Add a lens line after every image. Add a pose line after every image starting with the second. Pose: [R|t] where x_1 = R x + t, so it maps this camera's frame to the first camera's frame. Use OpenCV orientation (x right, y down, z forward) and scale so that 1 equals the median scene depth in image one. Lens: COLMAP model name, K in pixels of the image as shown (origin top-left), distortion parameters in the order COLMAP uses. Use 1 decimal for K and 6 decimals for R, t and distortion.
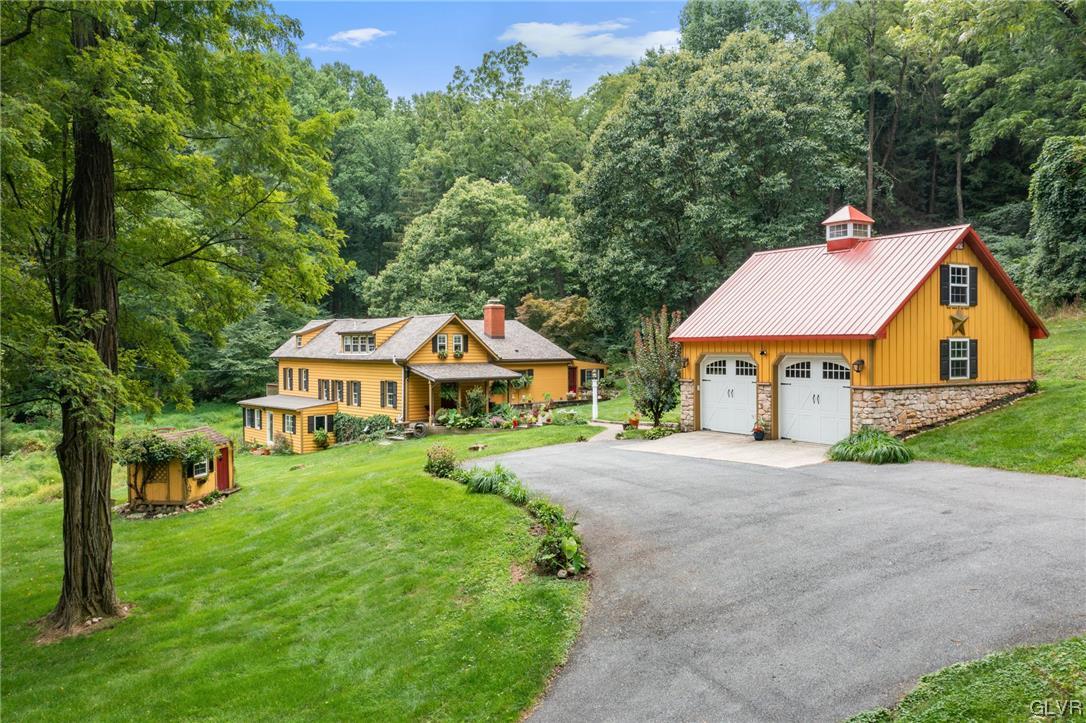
lens RADIAL K [[860.4, 0, 540.7], [0, 860.4, 339.6], [0, 0, 1]] dist [0.007916, -0.005310]
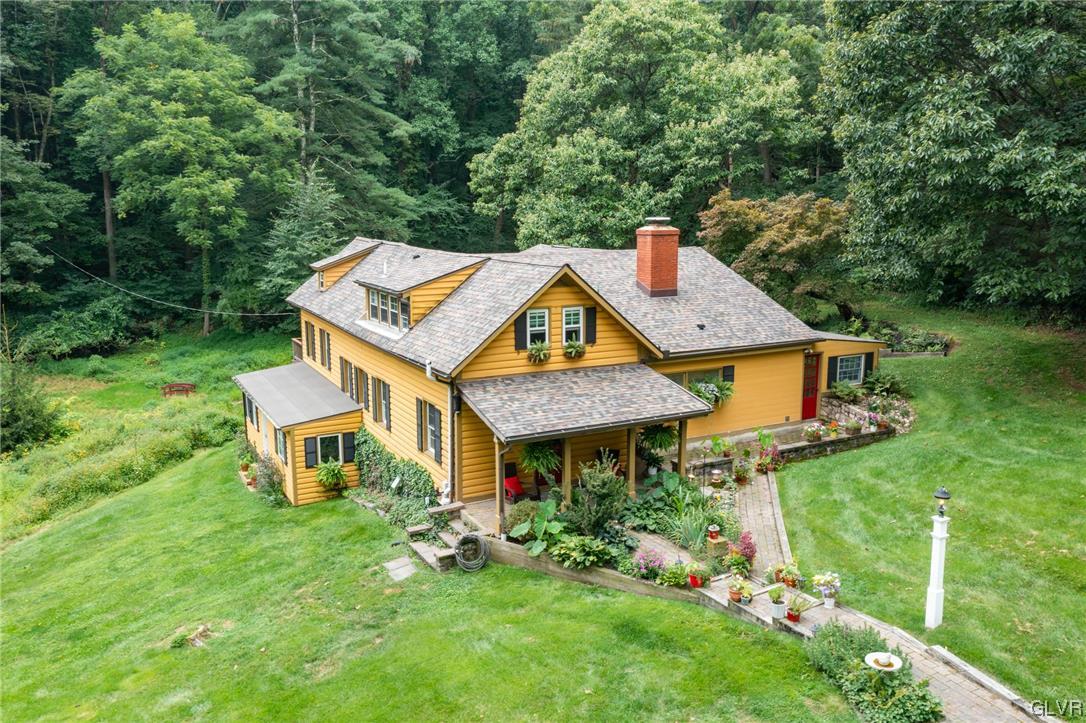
lens RADIAL K [[860.4, 0, 538.2], [0, 860.4, 358.0], [0, 0, 1]] dist [0.007916, -0.005310]
pose [[0.979612, 0.038480, -0.197178, -0.021244], [-0.002105, 0.983397, 0.181454, -0.057994], [0.200886, -0.177340, 0.963429, 0.506549]]
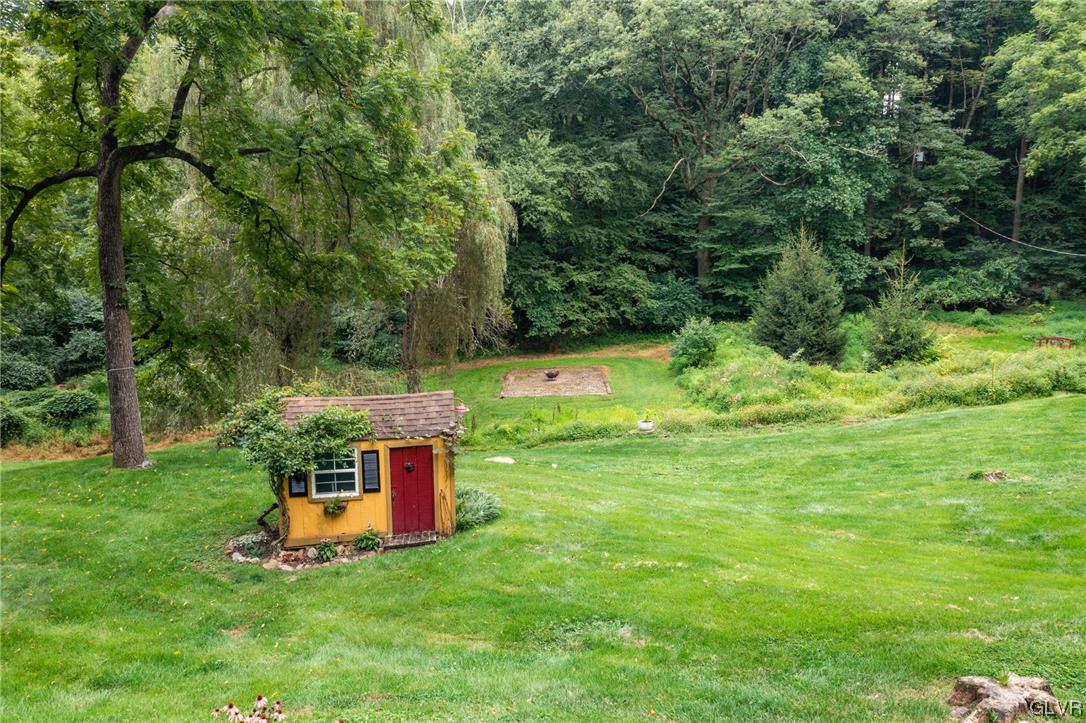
lens RADIAL K [[860.4, 0, 553.4], [0, 860.4, 354.8], [0, 0, 1]] dist [0.007916, -0.005310]
pose [[0.392515, 0.148804, -0.907628, 0.036587], [0.011085, 0.985988, 0.166445, -0.002734], [0.919679, -0.075393, 0.385366, 0.477337]]
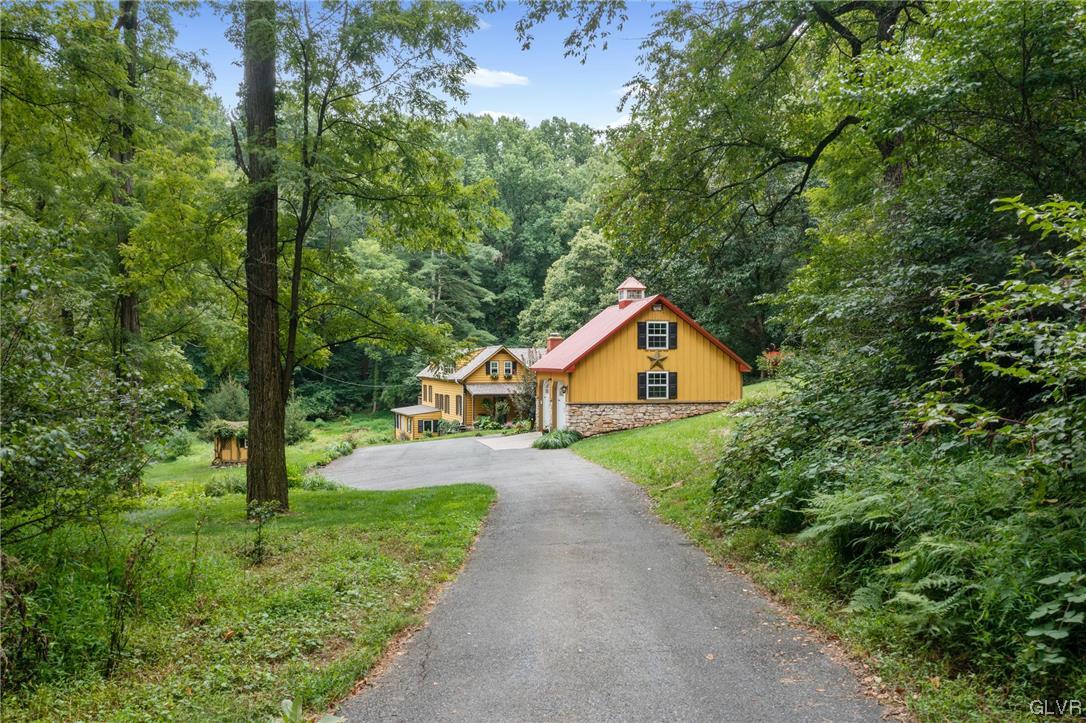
lens RADIAL K [[860.4, 0, 532.0], [0, 860.4, 368.4], [0, 0, 1]] dist [0.007916, -0.005310]
pose [[0.932222, 0.003803, -0.361868, 0.389865], [0.001889, 0.999880, 0.015374, -0.013977], [0.361883, -0.015016, 0.932103, -0.213000]]
